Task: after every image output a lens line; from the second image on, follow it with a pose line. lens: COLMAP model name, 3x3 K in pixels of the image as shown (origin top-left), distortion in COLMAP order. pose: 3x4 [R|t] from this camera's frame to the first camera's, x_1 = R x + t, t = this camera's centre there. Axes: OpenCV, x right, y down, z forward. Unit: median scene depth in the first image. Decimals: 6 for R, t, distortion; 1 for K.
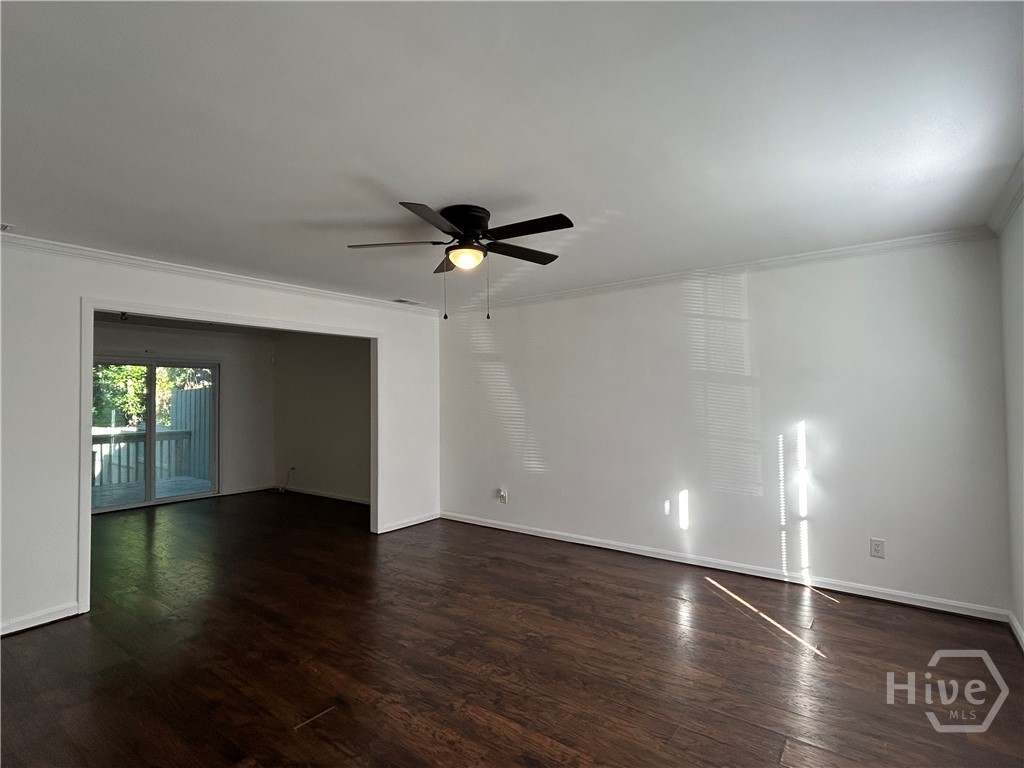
lens RADIAL K [[518.3, 0, 512.6], [0, 518.3, 384.1], [0, 0, 1]] dist [0.001134, 0.000396]
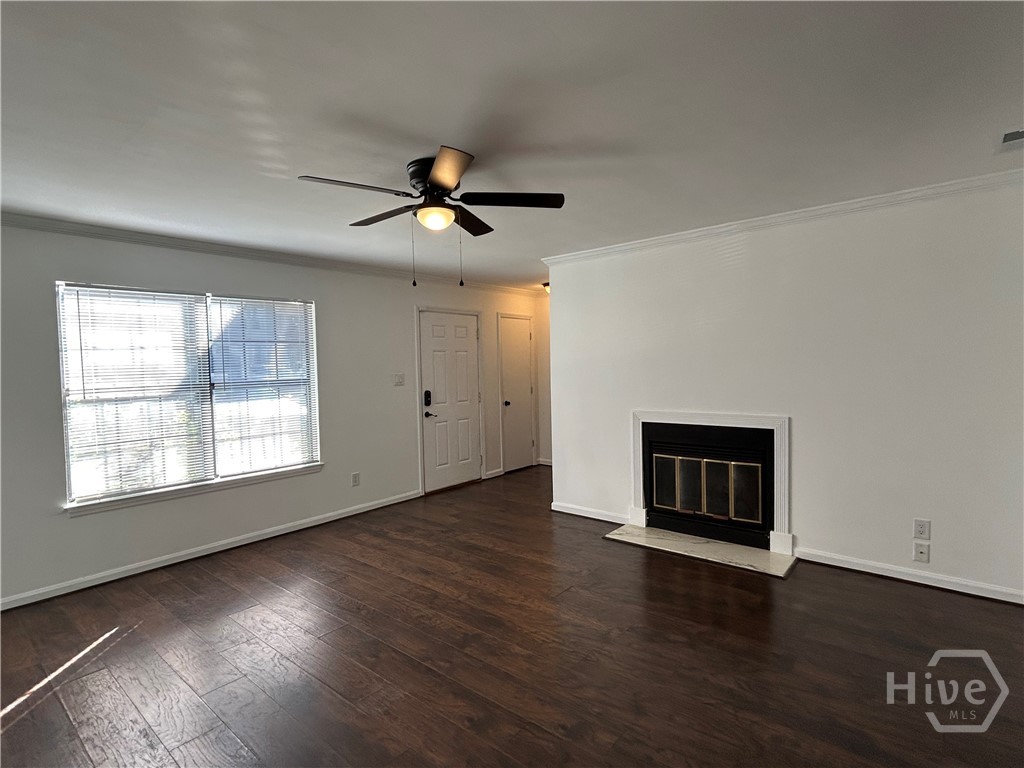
lens RADIAL K [[518.3, 0, 510.6], [0, 518.3, 384.8], [0, 0, 1]] dist [0.001134, 0.000396]
pose [[-0.997854, 0.026405, 0.059912, -0.303270], [0.027469, 0.999478, 0.017012, 0.040356], [-0.059432, 0.018621, -0.998059, 2.198344]]
